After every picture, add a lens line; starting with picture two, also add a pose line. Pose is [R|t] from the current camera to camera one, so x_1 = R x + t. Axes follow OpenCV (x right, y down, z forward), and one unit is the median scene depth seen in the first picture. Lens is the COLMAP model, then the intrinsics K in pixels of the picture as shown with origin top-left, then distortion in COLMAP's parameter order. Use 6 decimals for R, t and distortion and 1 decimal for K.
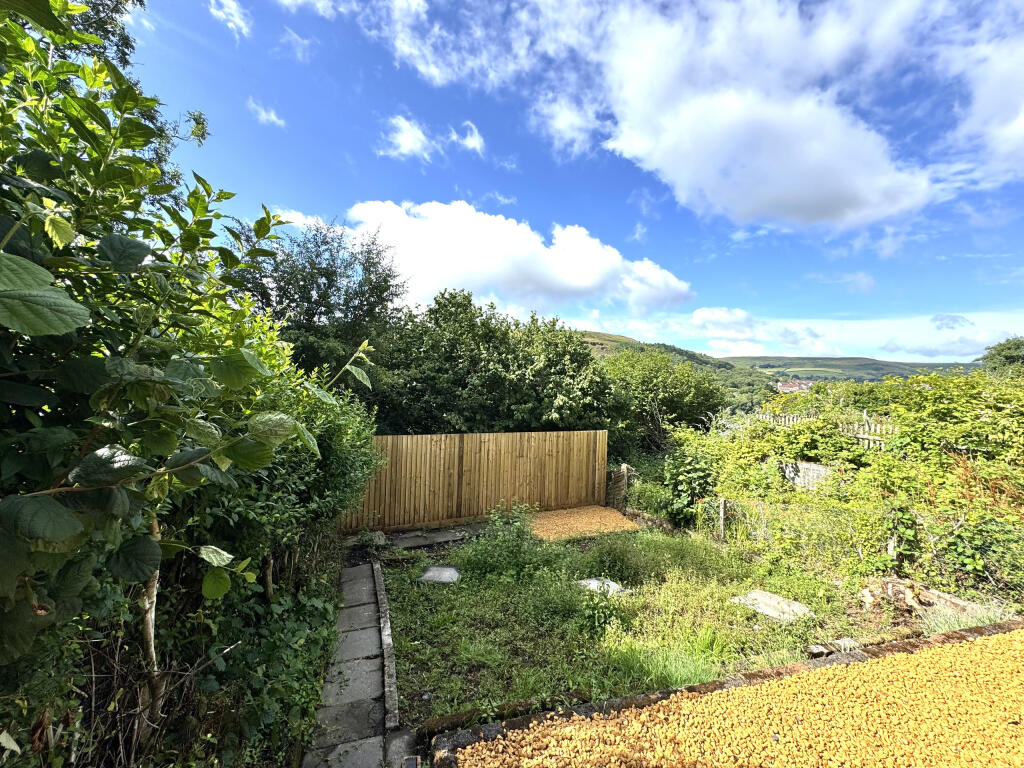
lens RADIAL K [[404.8, 0, 512.0], [0, 404.8, 384.0], [0, 0, 1]] dist [0.081907, -0.000053]
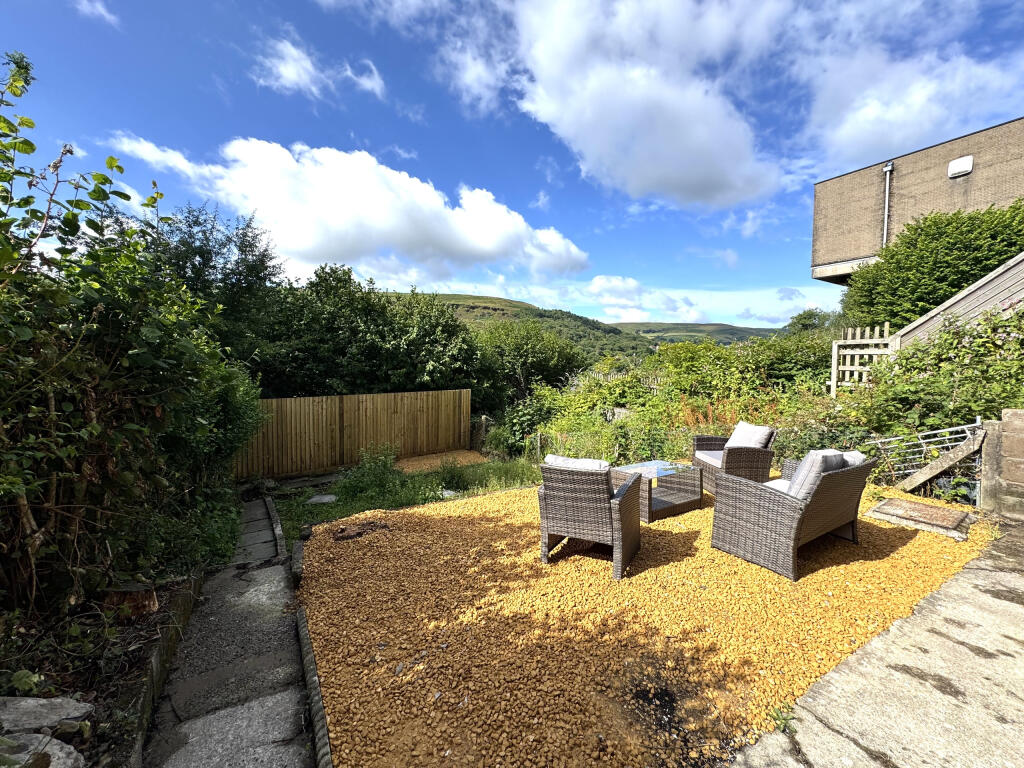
lens RADIAL K [[413.8, 0, 512.0], [0, 413.8, 384.0], [0, 0, 1]] dist [0.000169, 0.029469]
pose [[0.979351, -0.027147, 0.200336, 0.095139], [0.009960, 0.996219, 0.086310, -0.007024], [-0.201922, -0.082532, 0.975918, -0.209664]]
